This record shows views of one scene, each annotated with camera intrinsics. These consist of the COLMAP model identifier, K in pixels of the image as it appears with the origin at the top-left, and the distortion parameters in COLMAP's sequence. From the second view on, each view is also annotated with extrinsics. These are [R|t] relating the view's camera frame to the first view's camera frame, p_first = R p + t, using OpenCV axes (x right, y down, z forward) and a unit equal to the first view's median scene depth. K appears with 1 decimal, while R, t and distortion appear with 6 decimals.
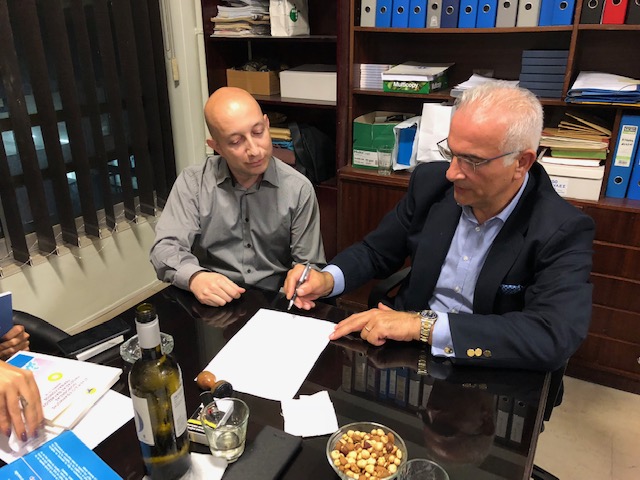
lens RADIAL K [[518.7, 0, 316.6], [0, 518.7, 236.8], [0, 0, 1]] dist [0.001932, -0.005956]
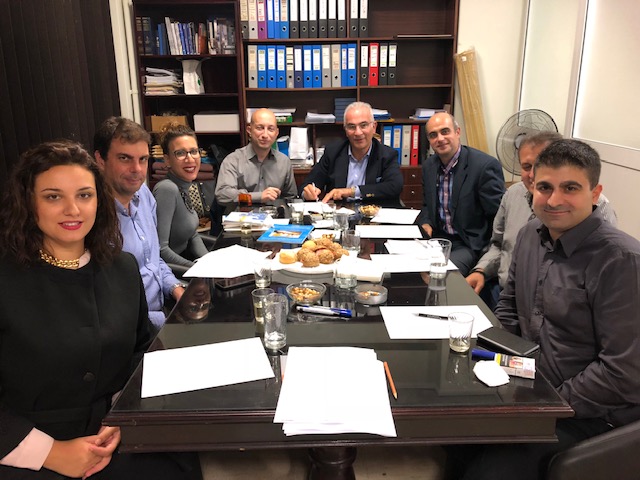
lens RADIAL K [[524.7, 0, 320.0], [0, 524.7, 240.0], [0, 0, 1]] dist [-0.009303, -0.005413]
pose [[0.880143, -0.138597, 0.454026, -0.591103], [0.186264, 0.980557, -0.061750, 0.264410], [-0.436640, 0.138918, 0.888846, -0.634786]]
